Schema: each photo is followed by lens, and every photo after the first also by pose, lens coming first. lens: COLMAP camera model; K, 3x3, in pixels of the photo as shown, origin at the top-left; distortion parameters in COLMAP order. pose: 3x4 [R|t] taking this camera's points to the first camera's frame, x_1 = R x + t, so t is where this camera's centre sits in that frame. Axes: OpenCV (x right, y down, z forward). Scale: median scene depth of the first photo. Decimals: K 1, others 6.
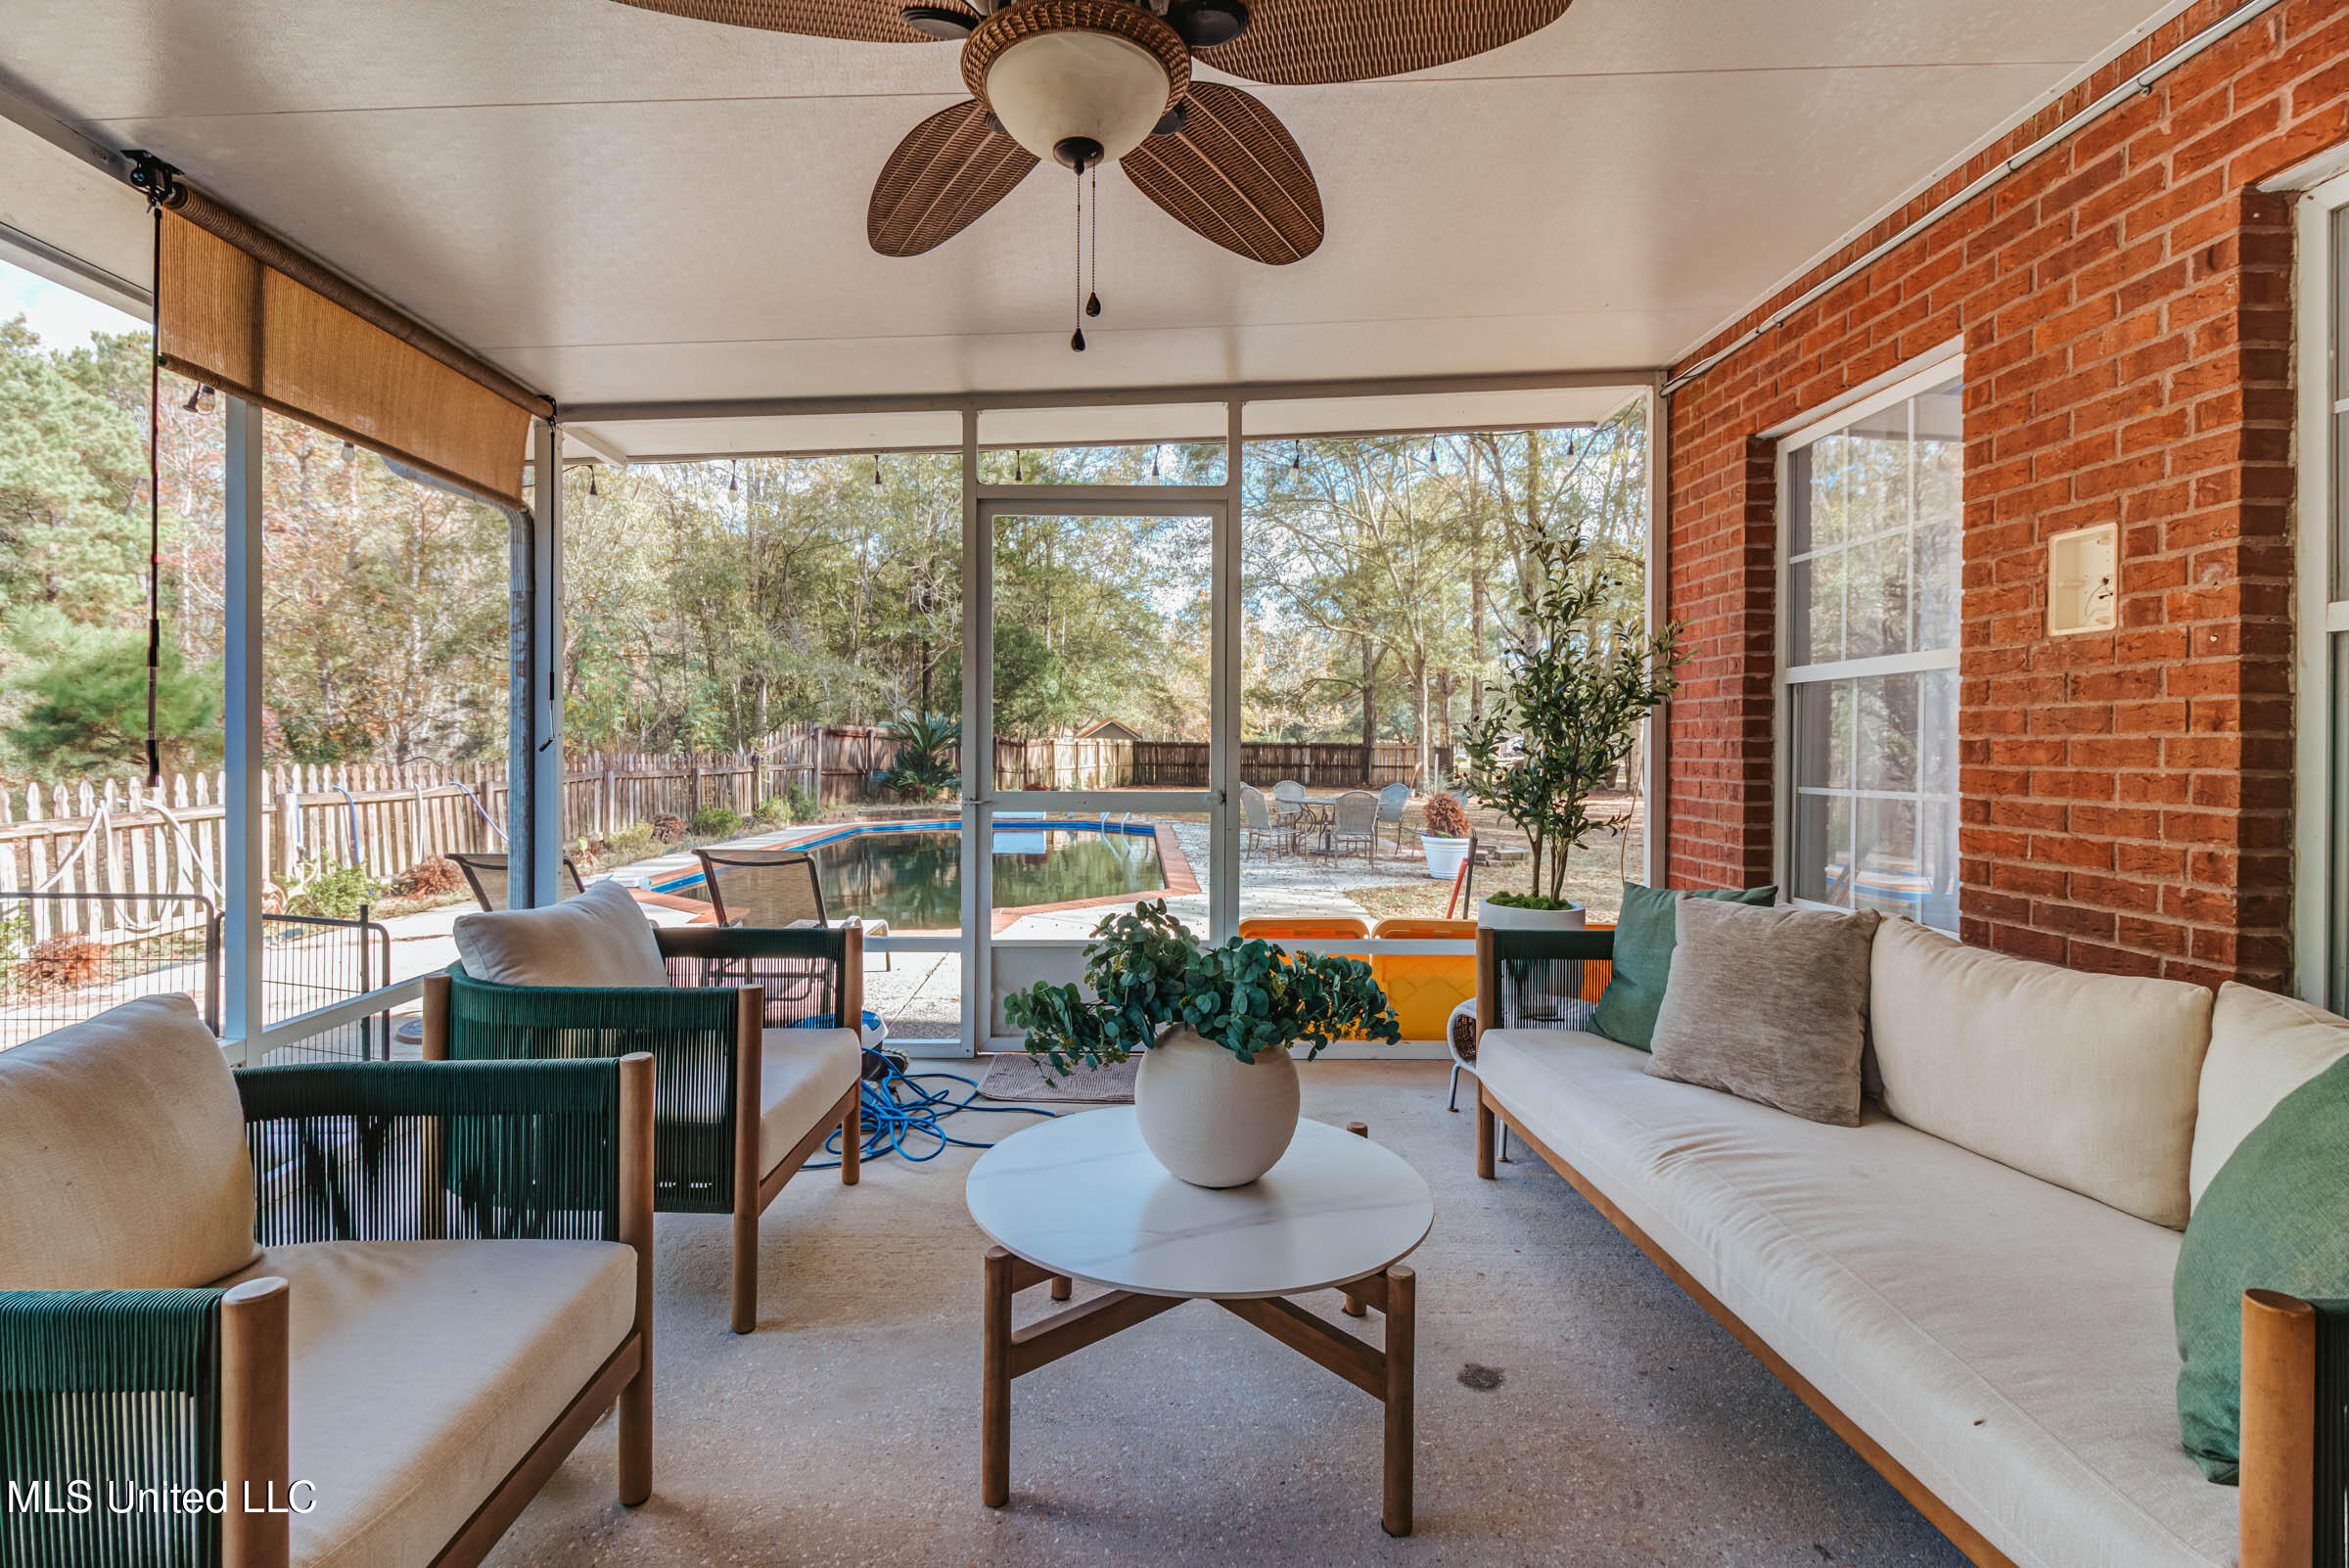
lens RADIAL K [[1083.6, 0, 1159.8], [0, 1083.6, 762.6], [0, 0, 1]] dist [0.019011, -0.014306]
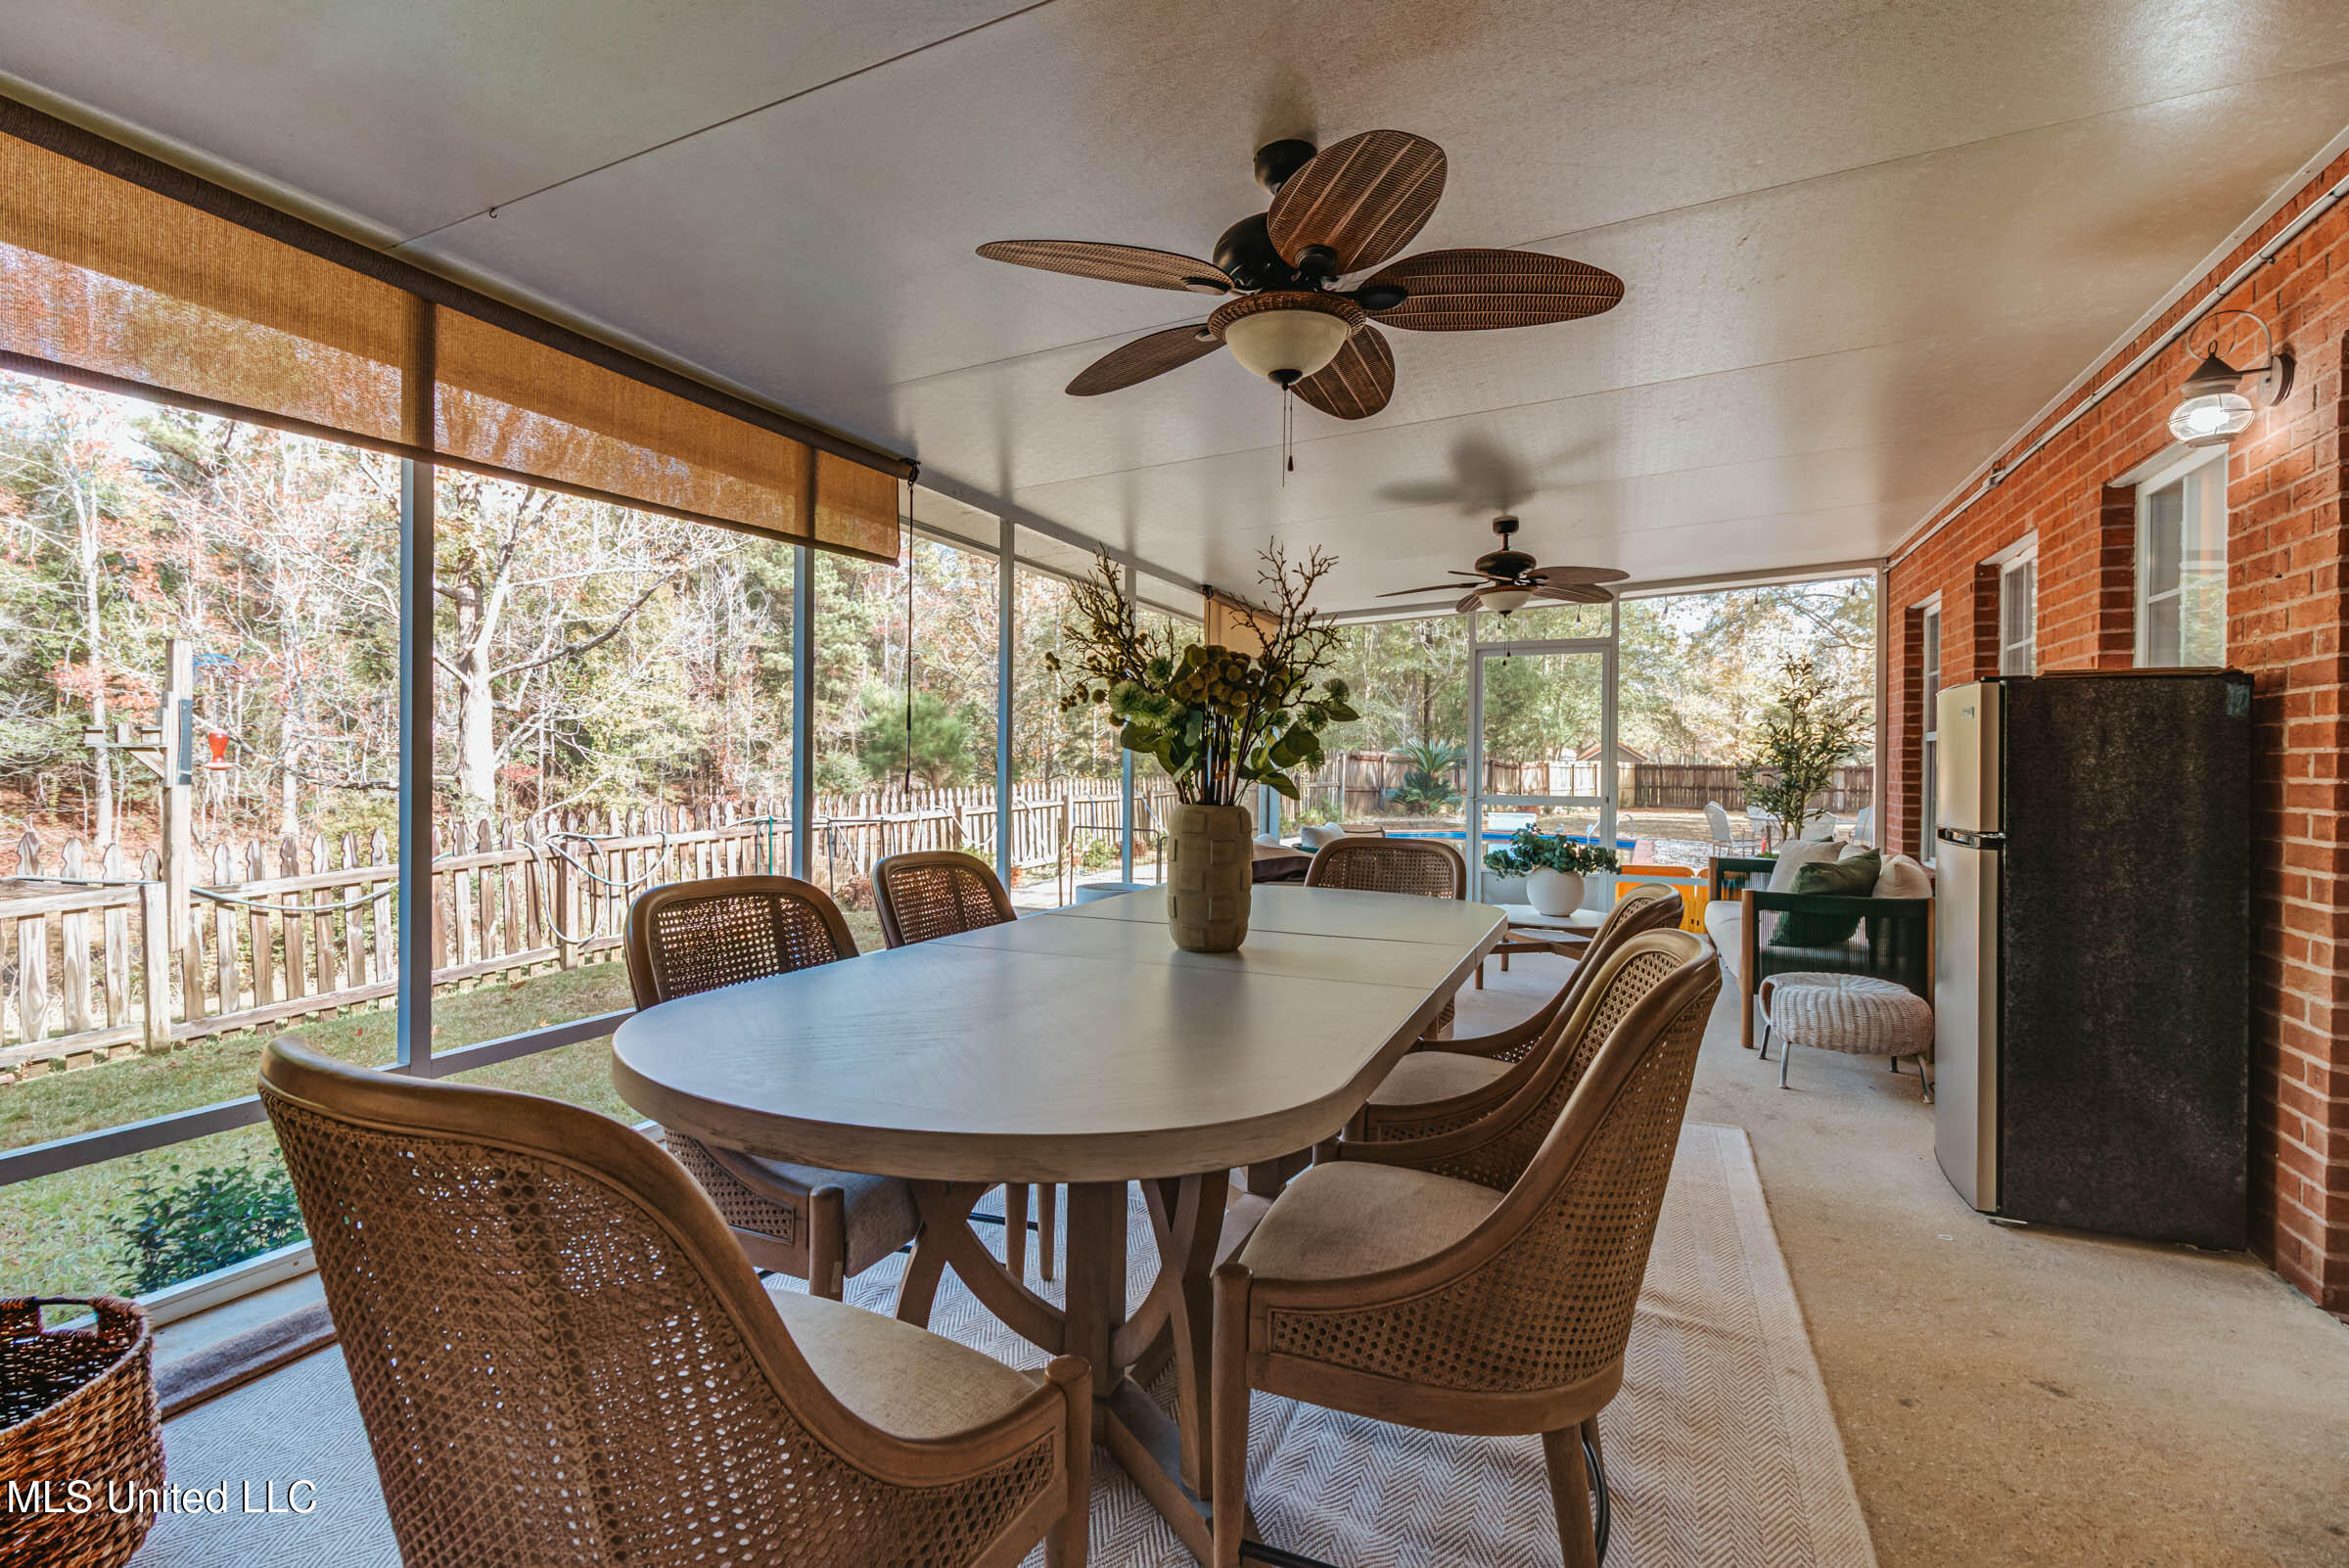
lens RADIAL K [[1083.6, 0, 1159.8], [0, 1083.6, 762.6], [0, 0, 1]] dist [0.019011, -0.014306]
pose [[0.900958, 0.002540, -0.433898, 0.030543], [-0.010764, 0.999806, -0.016499, 0.001148], [0.433772, 0.019535, 0.900811, -0.182016]]
